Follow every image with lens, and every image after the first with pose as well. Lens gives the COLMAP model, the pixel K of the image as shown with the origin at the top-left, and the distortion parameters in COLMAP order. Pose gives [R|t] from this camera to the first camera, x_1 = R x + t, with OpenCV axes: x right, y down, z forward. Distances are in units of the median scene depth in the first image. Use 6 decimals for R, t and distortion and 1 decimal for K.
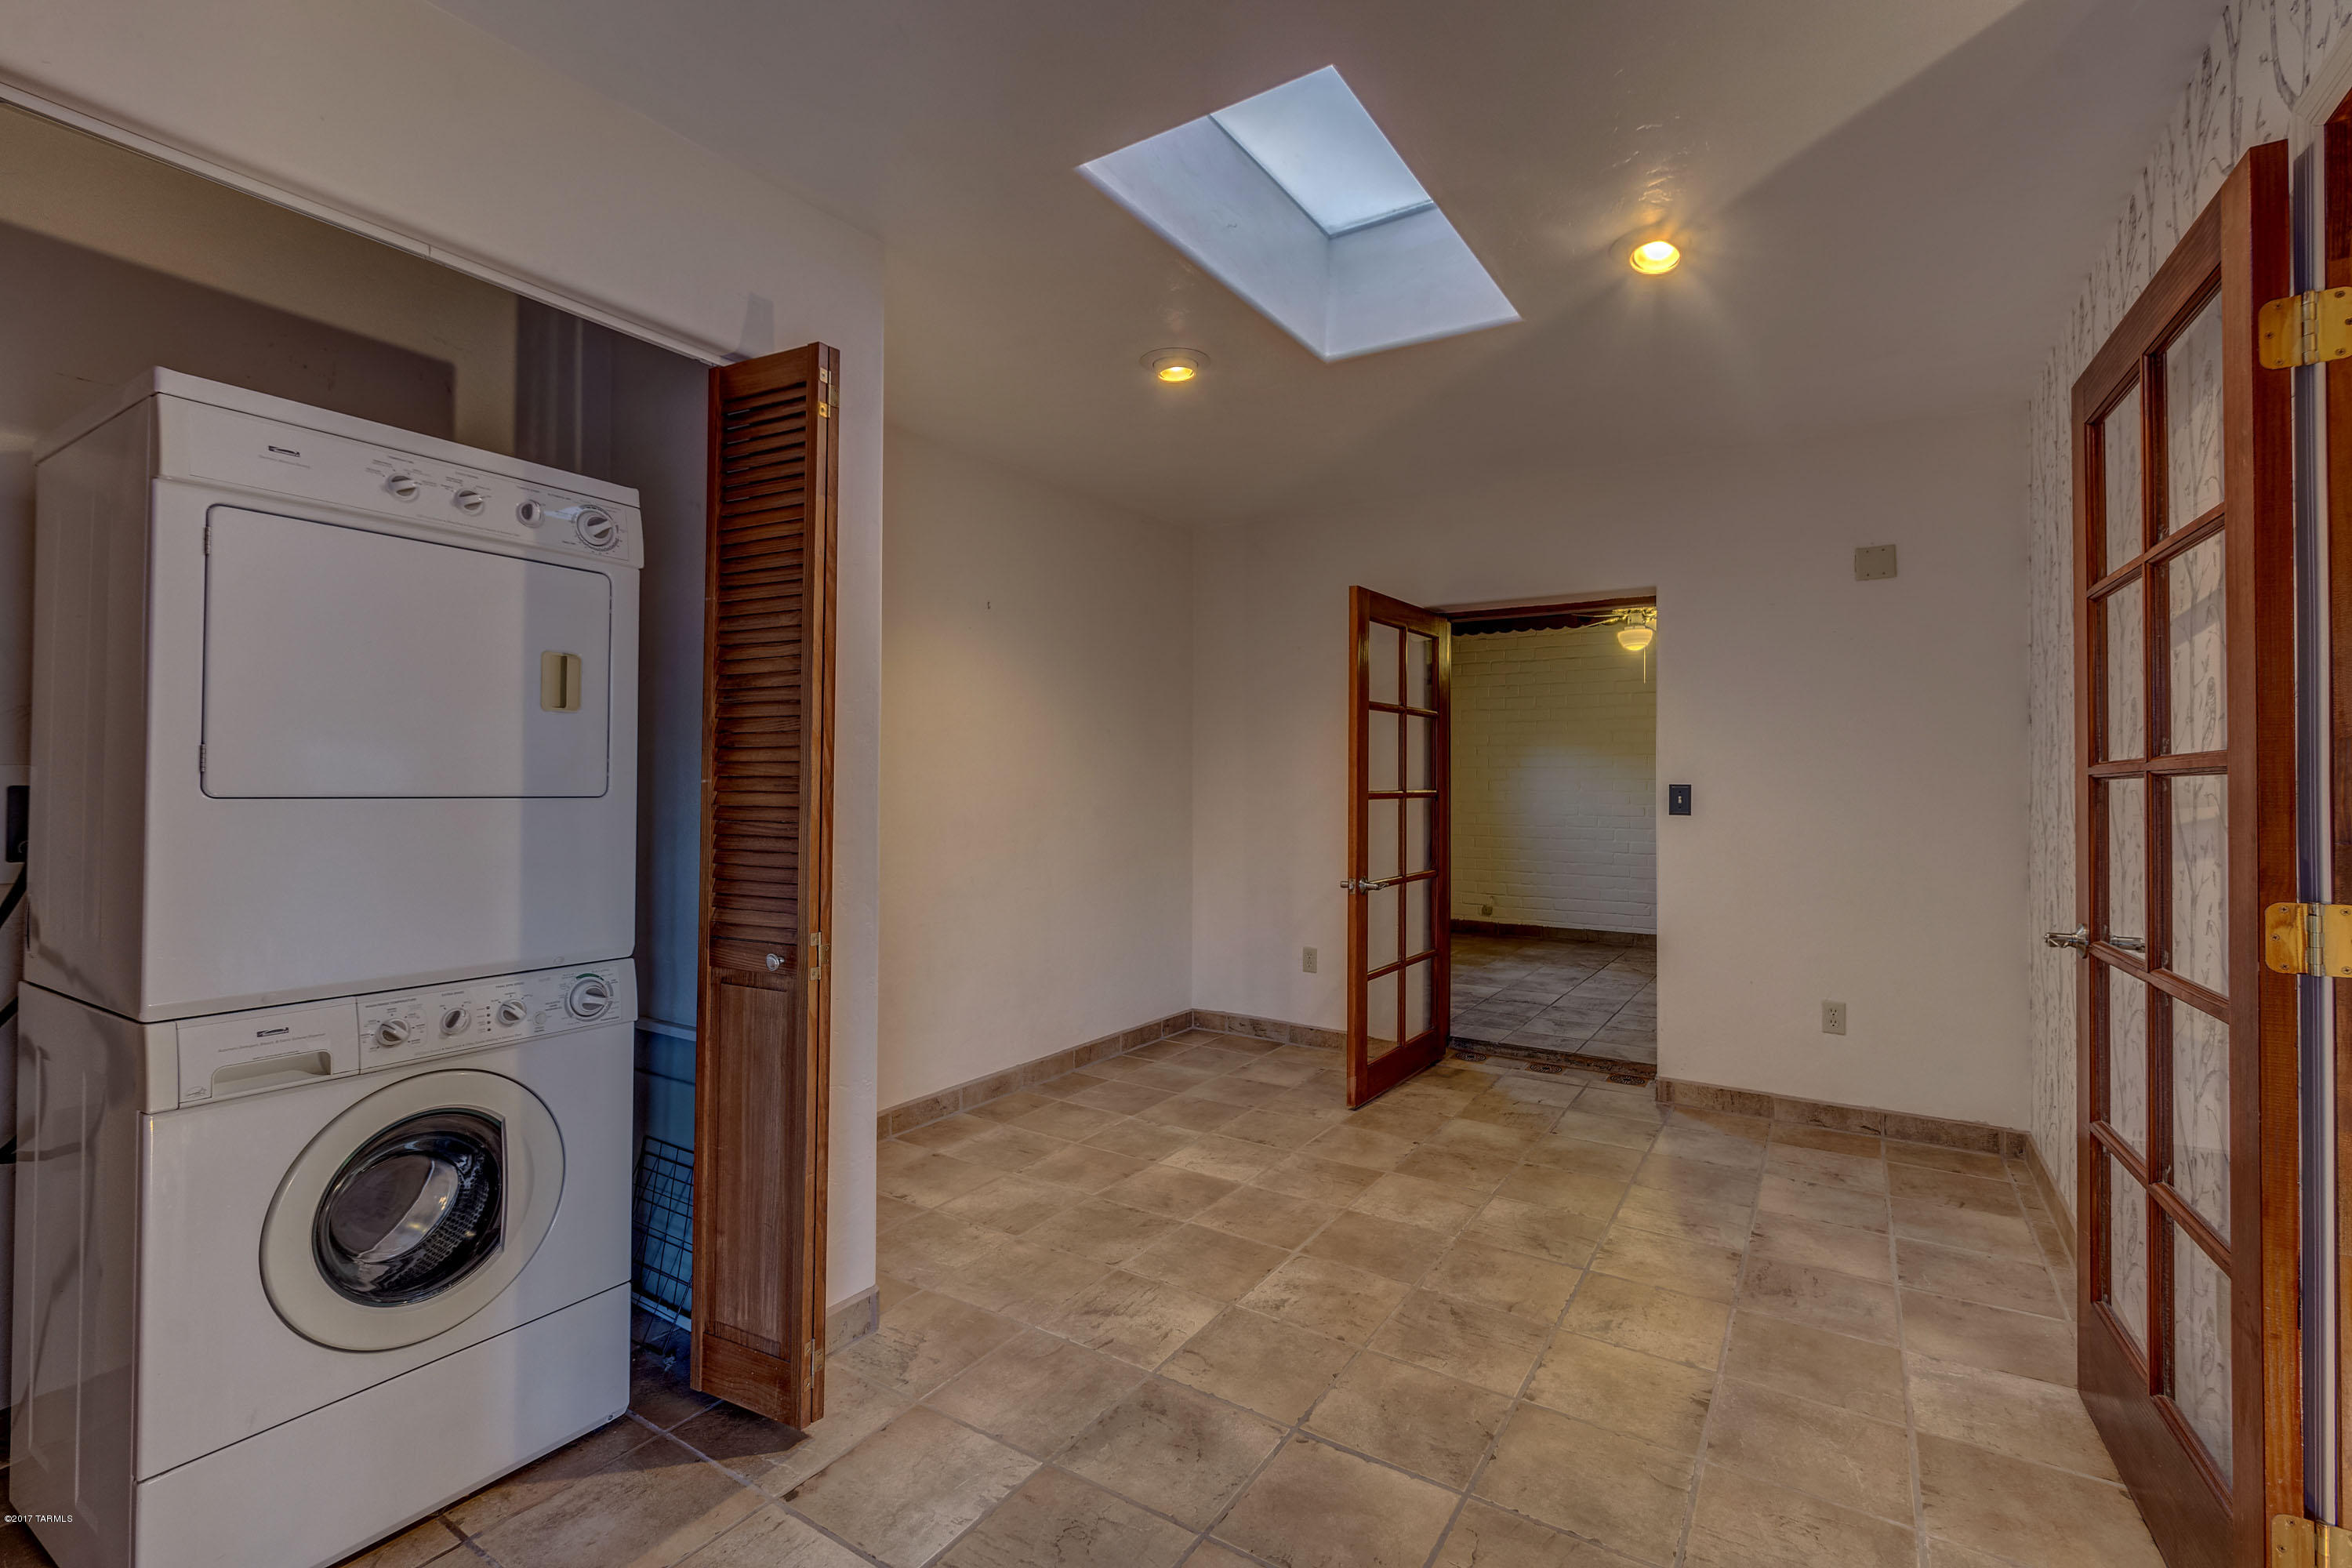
lens RADIAL K [[1033.8, 0, 1184.0], [0, 1033.8, 776.1], [0, 0, 1]] dist [0.002445, -0.003824]
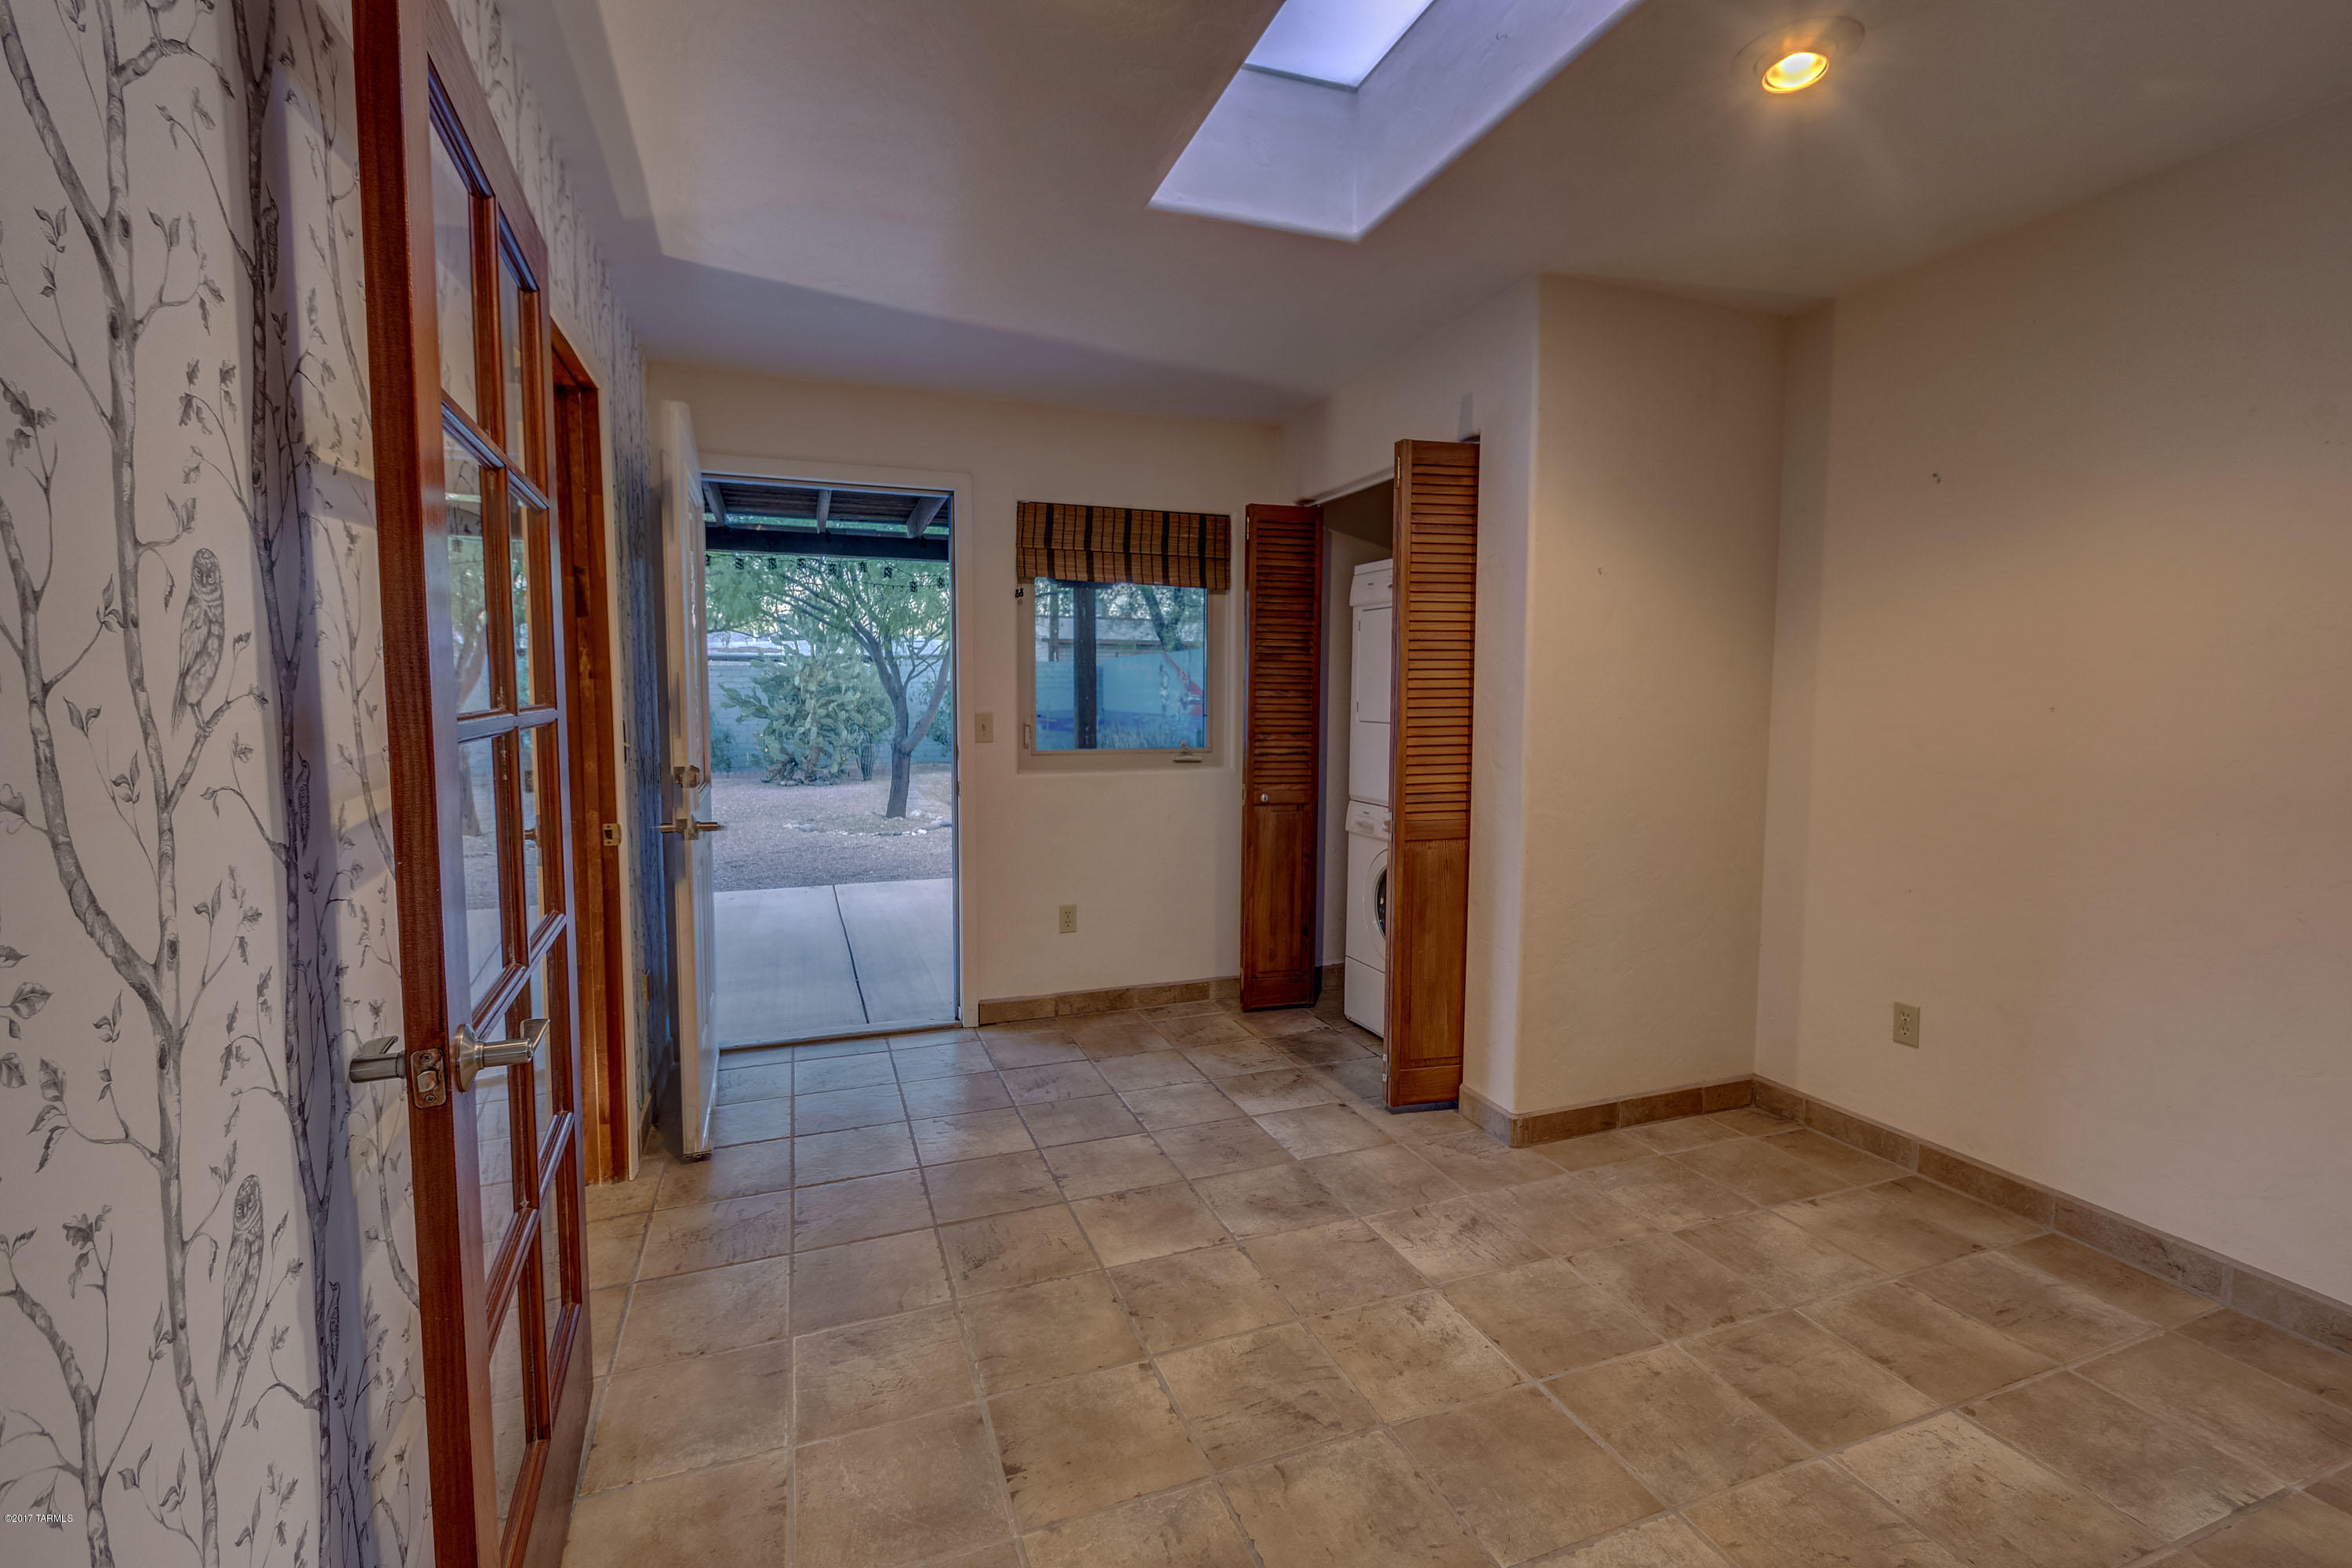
lens RADIAL K [[1033.8, 0, 1184.0], [0, 1033.8, 776.1], [0, 0, 1]] dist [0.002445, -0.003824]
pose [[-0.601246, 0.055670, -0.797122, 0.877236], [-0.000299, 0.997554, 0.069893, -0.015018], [0.799064, 0.042261, -0.599759, 1.322270]]
